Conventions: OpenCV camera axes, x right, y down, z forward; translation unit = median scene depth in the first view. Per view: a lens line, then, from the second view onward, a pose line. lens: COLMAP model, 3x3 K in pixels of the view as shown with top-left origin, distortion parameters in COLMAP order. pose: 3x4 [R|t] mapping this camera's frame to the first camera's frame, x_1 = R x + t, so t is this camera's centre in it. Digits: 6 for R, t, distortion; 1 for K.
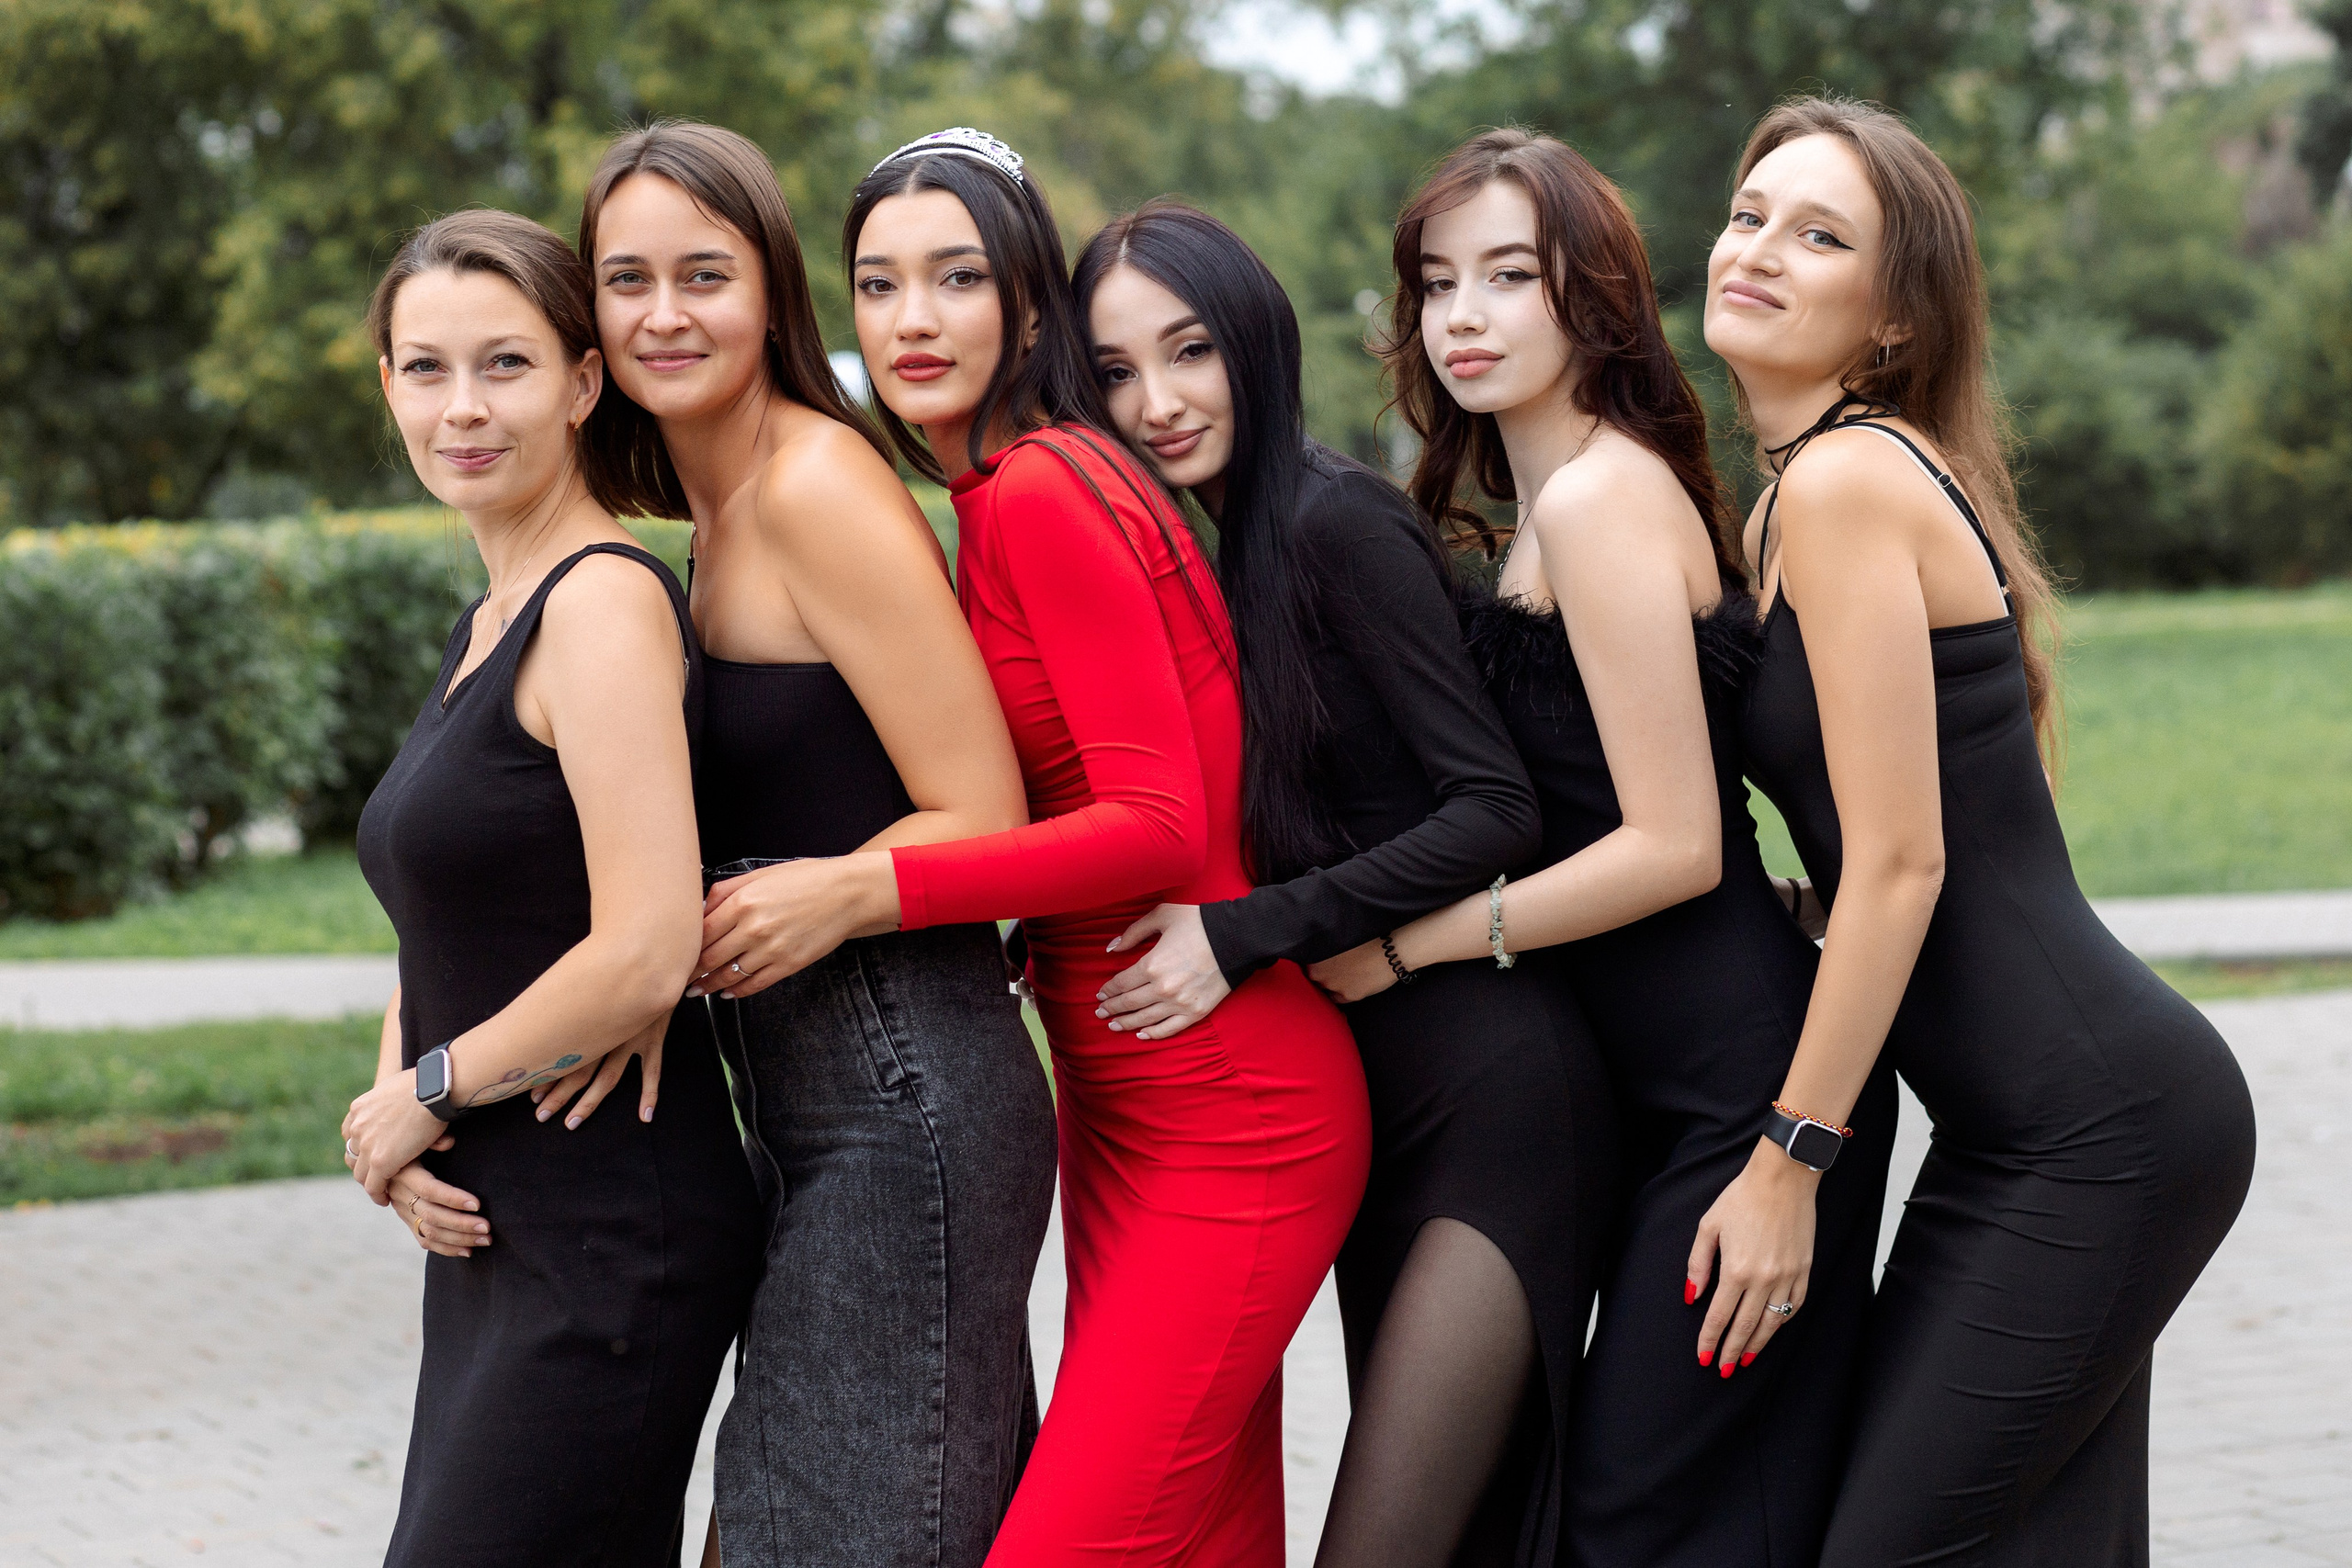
lens RADIAL K [[5764.4, 0, 1171.8], [0, 5764.4, 785.9], [0, 0, 1]] dist [0.034204, 0.372007]
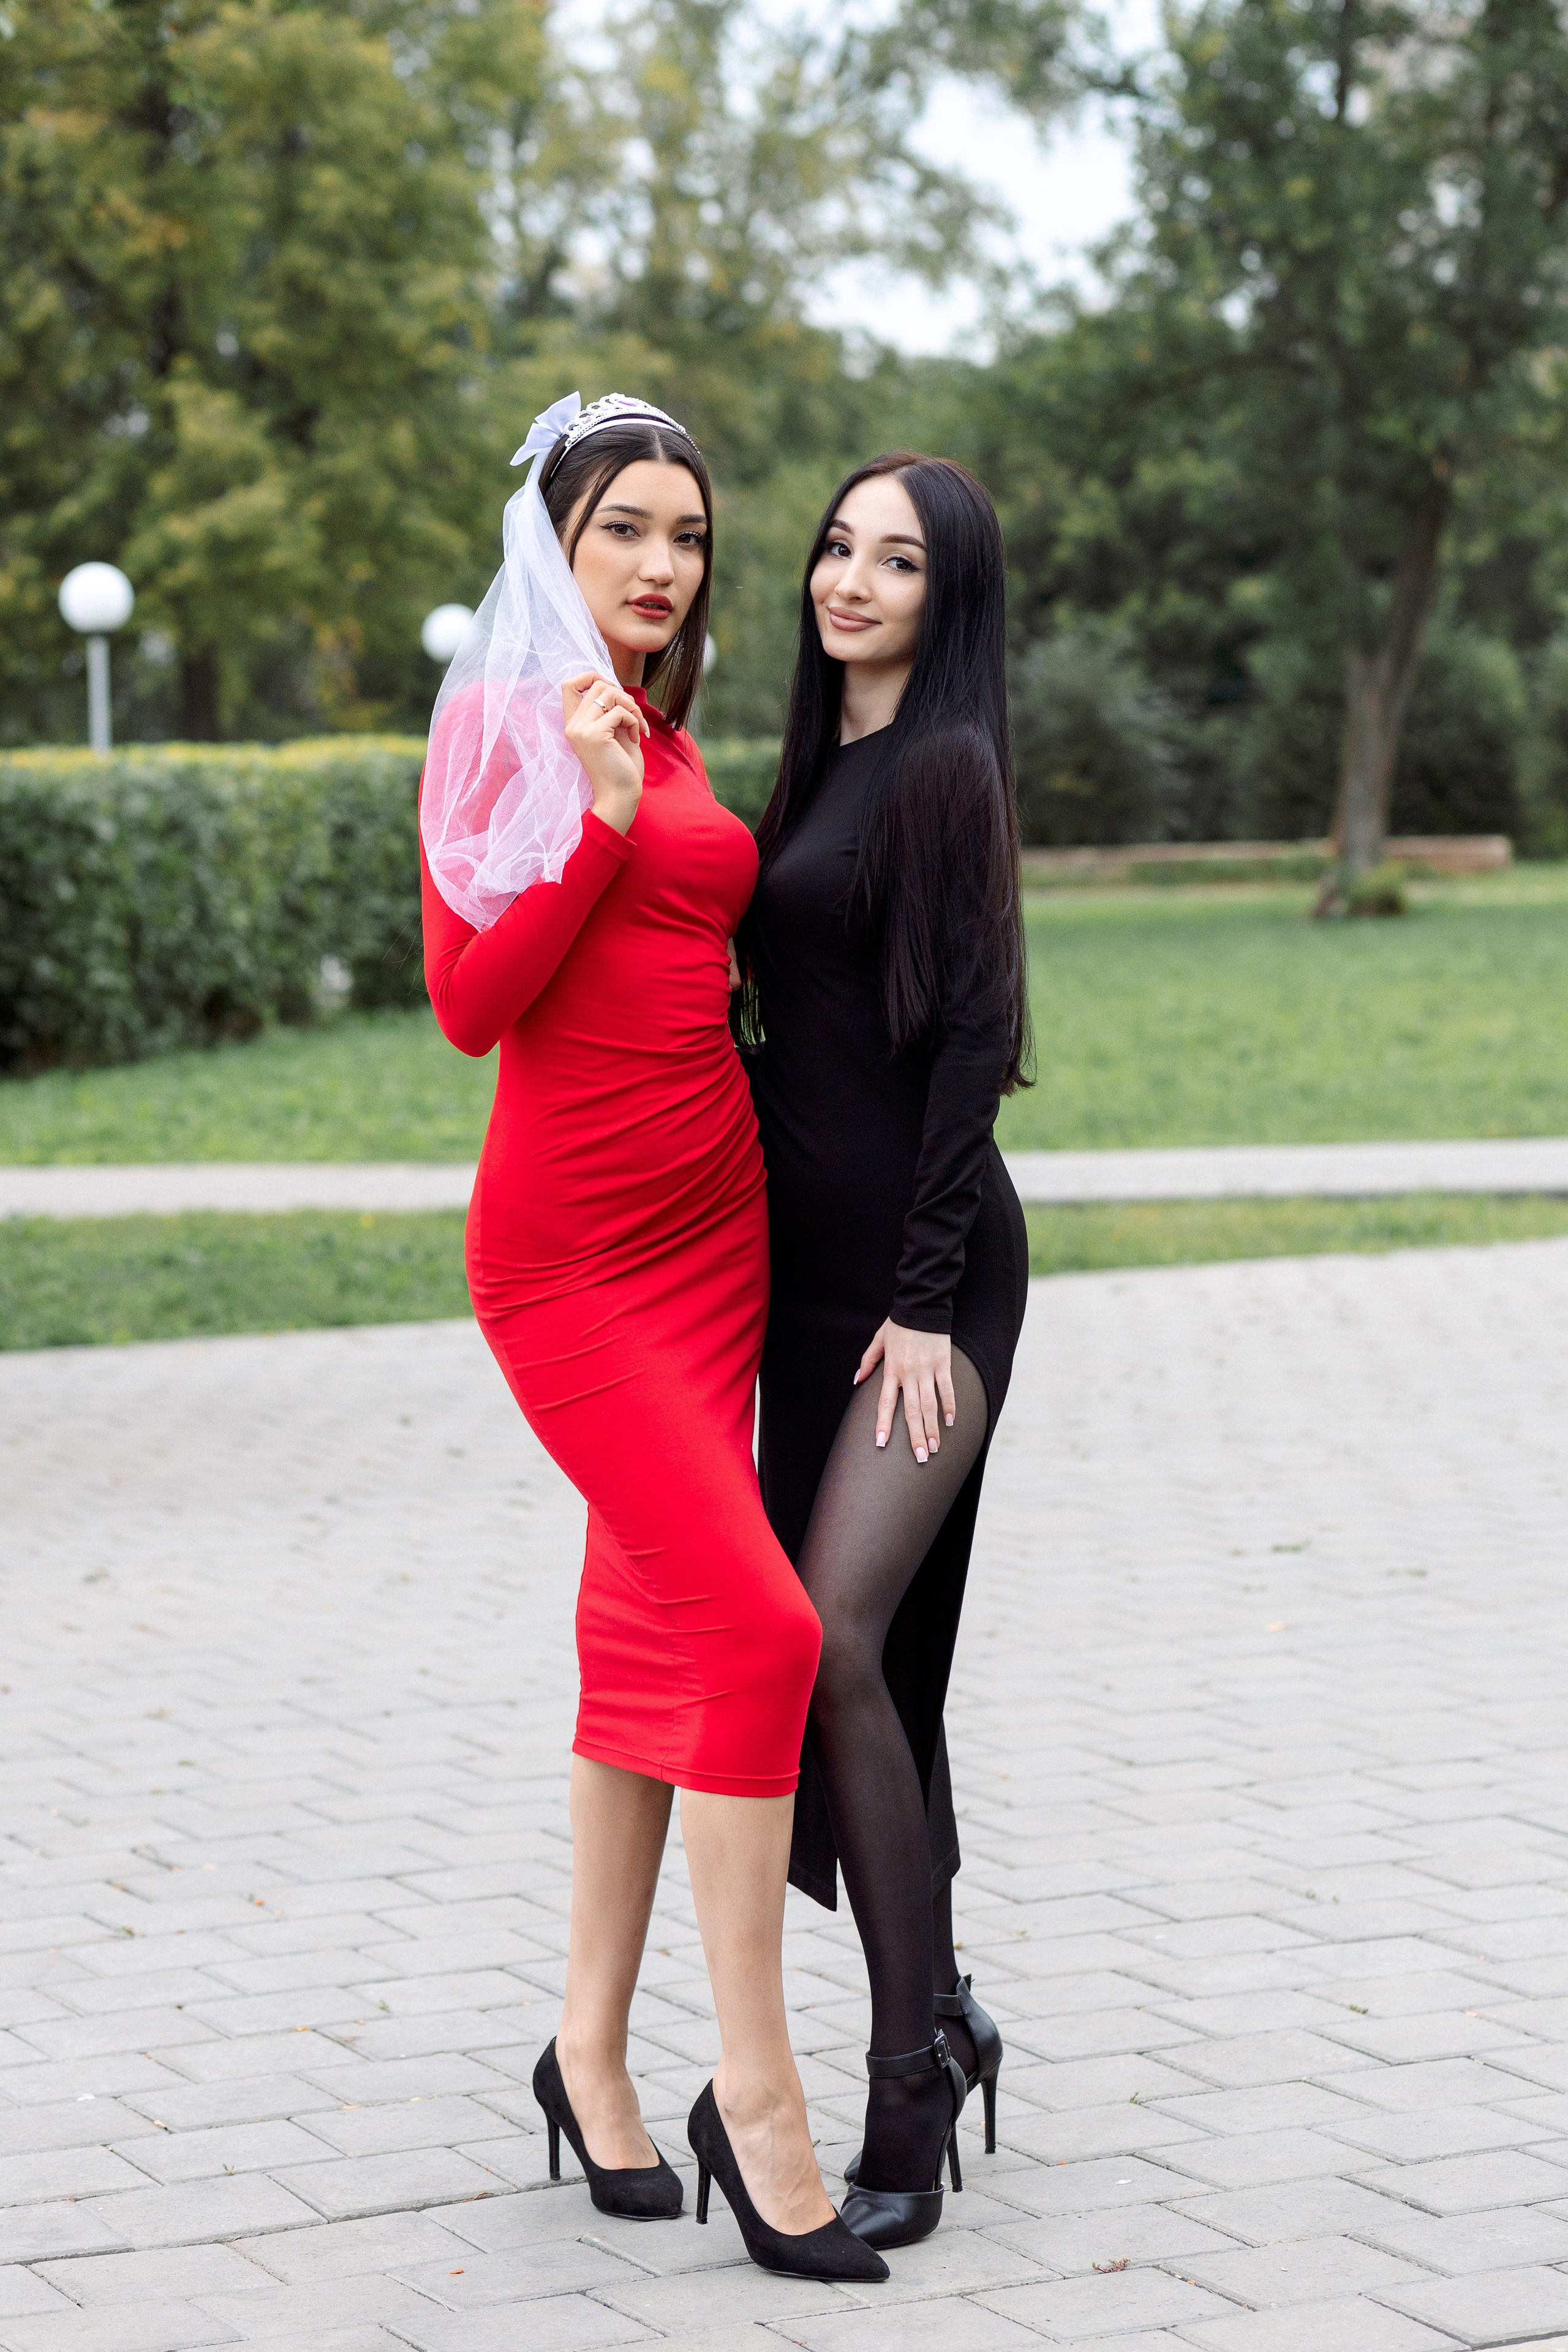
lens RADIAL K [[5773.7, 0, 780.7], [0, 5773.7, 1180.9], [0, 0, 1]] dist [-0.017023, -0.466129]
pose [[0.999873, 0.014766, 0.006006, -0.004732], [-0.014904, 0.999611, 0.023579, 0.003971], [-0.005656, -0.023665, 0.999704, -0.047339]]
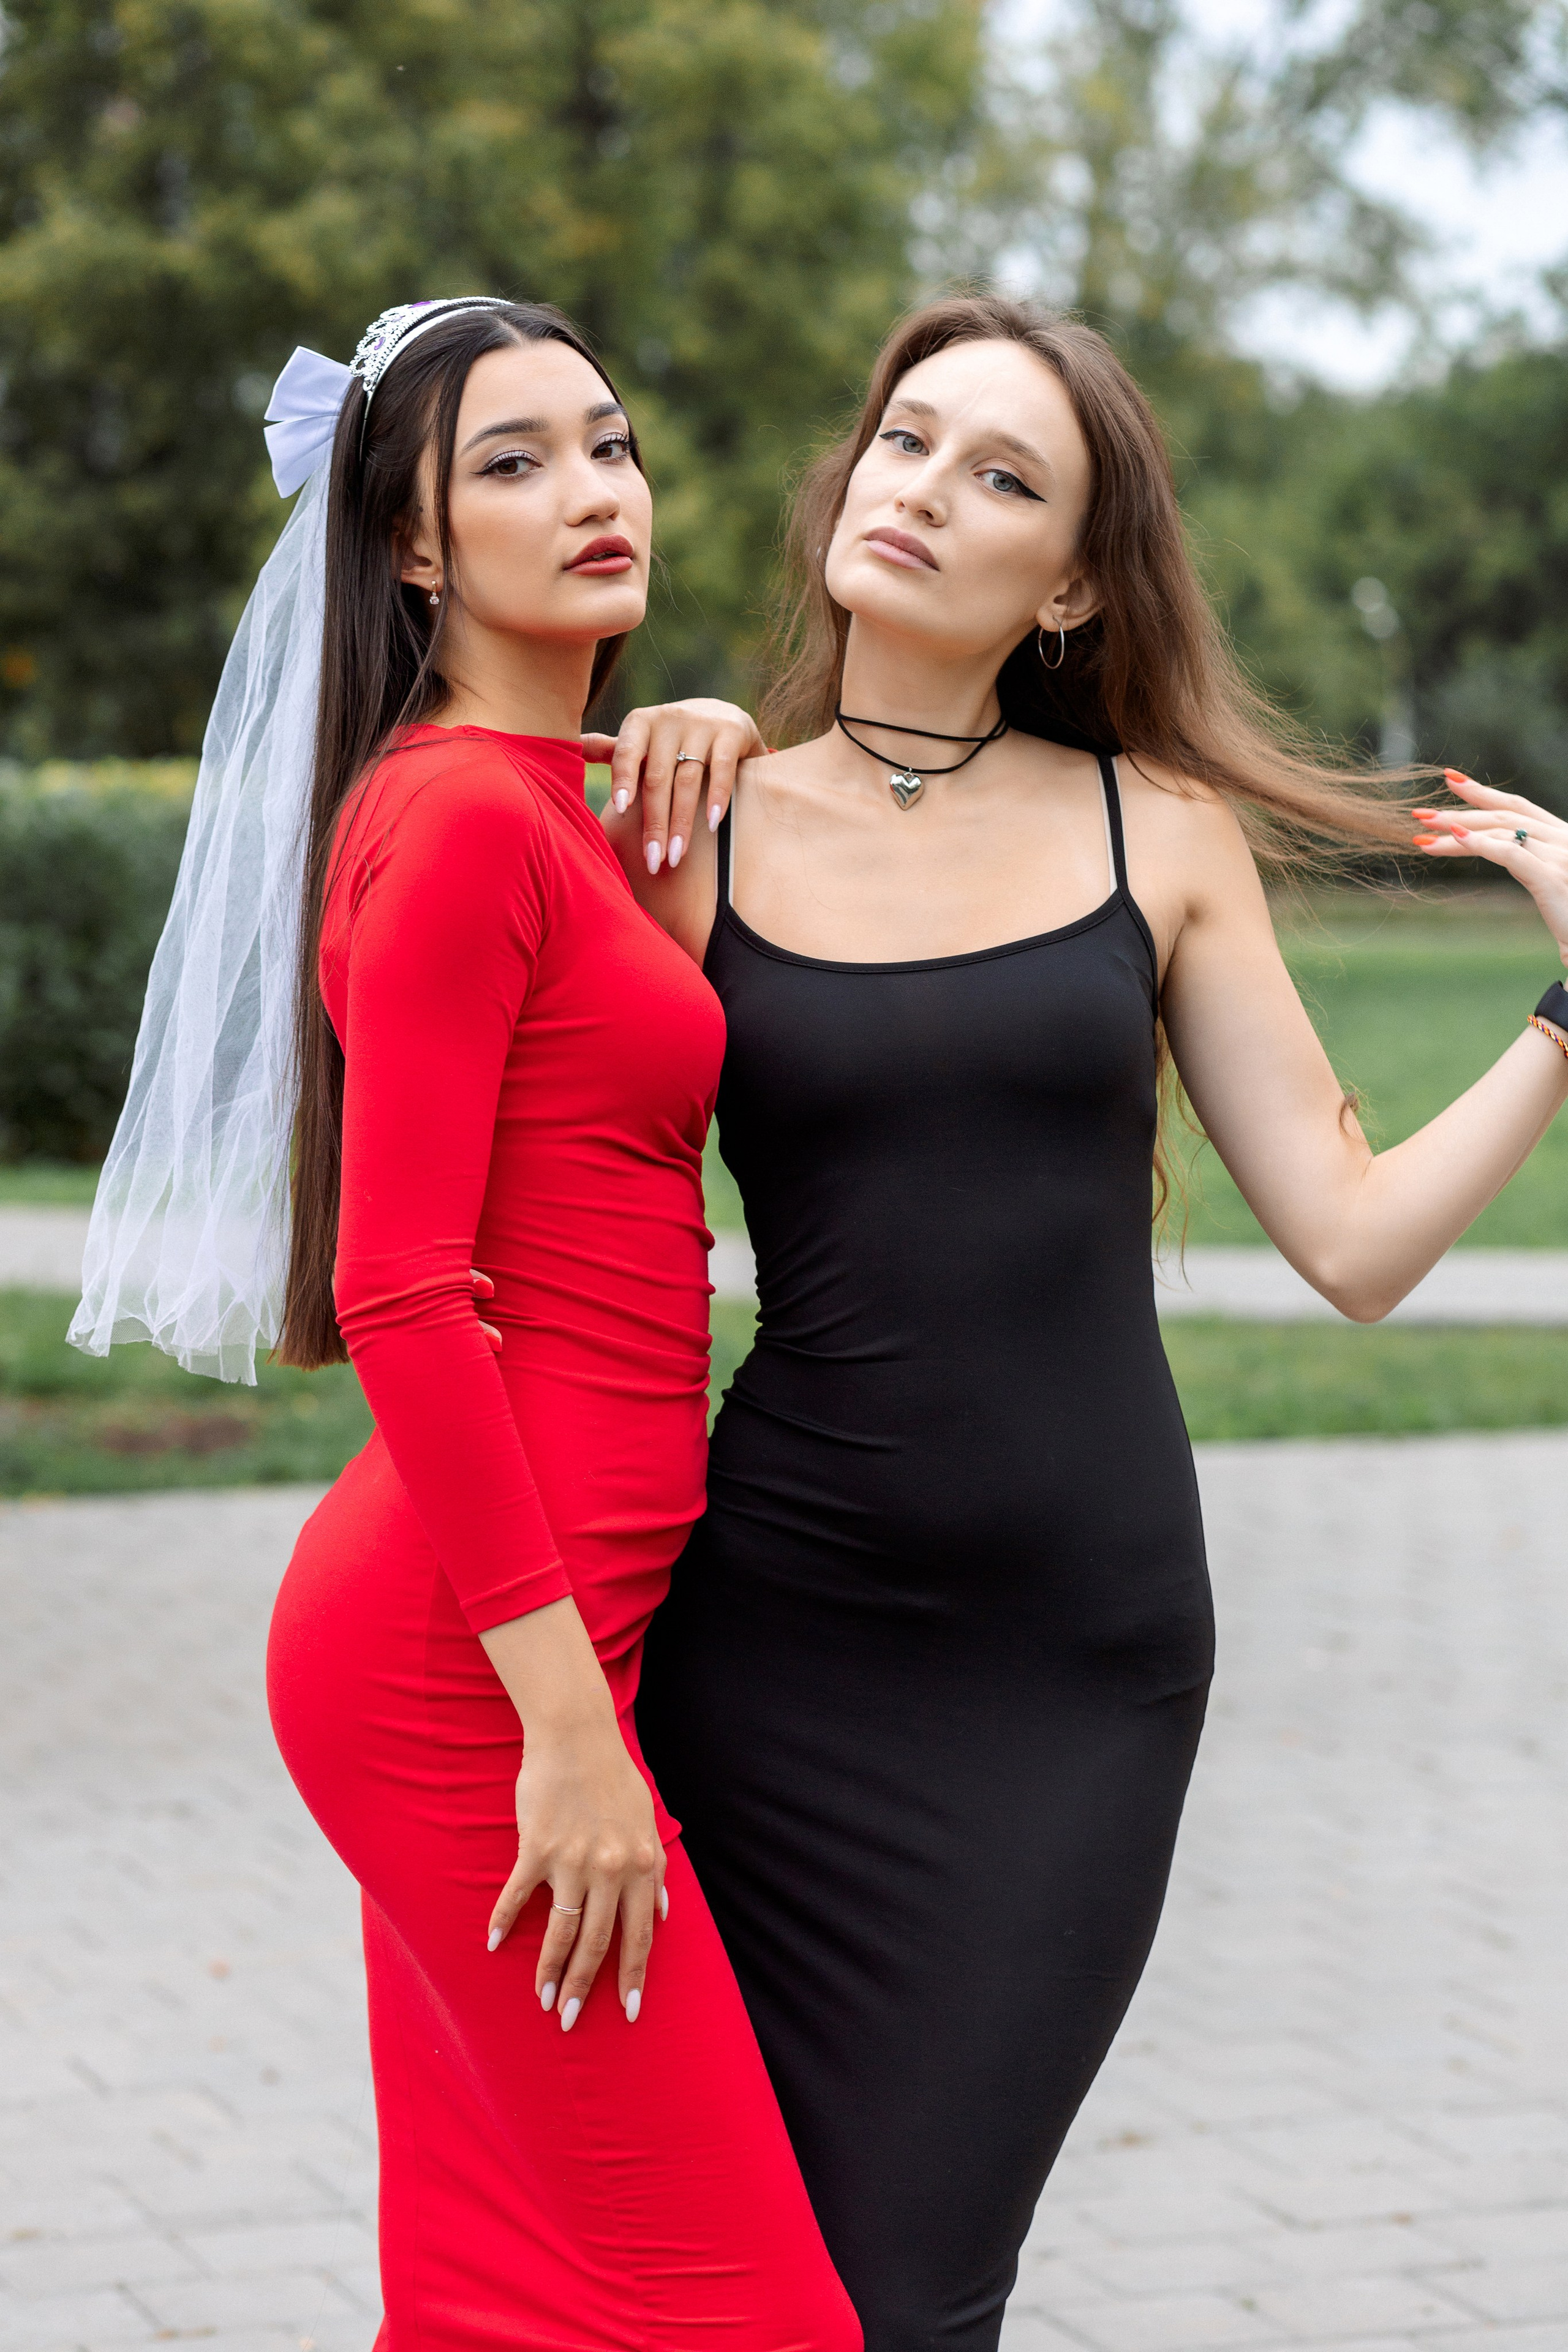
lens RADIAL K [[5518.0, 0, 780.8], [0, 5518.0, 1173.3], [0, 0, 1]] dist [0.036279, 0.276300]
pose [[0.996814, 0.050801, -0.061485, -0.013619], [-0.049349, 0.998471, 0.024904, -0.004047], [0.062657, -0.021791, 0.997797, 0.061721]]
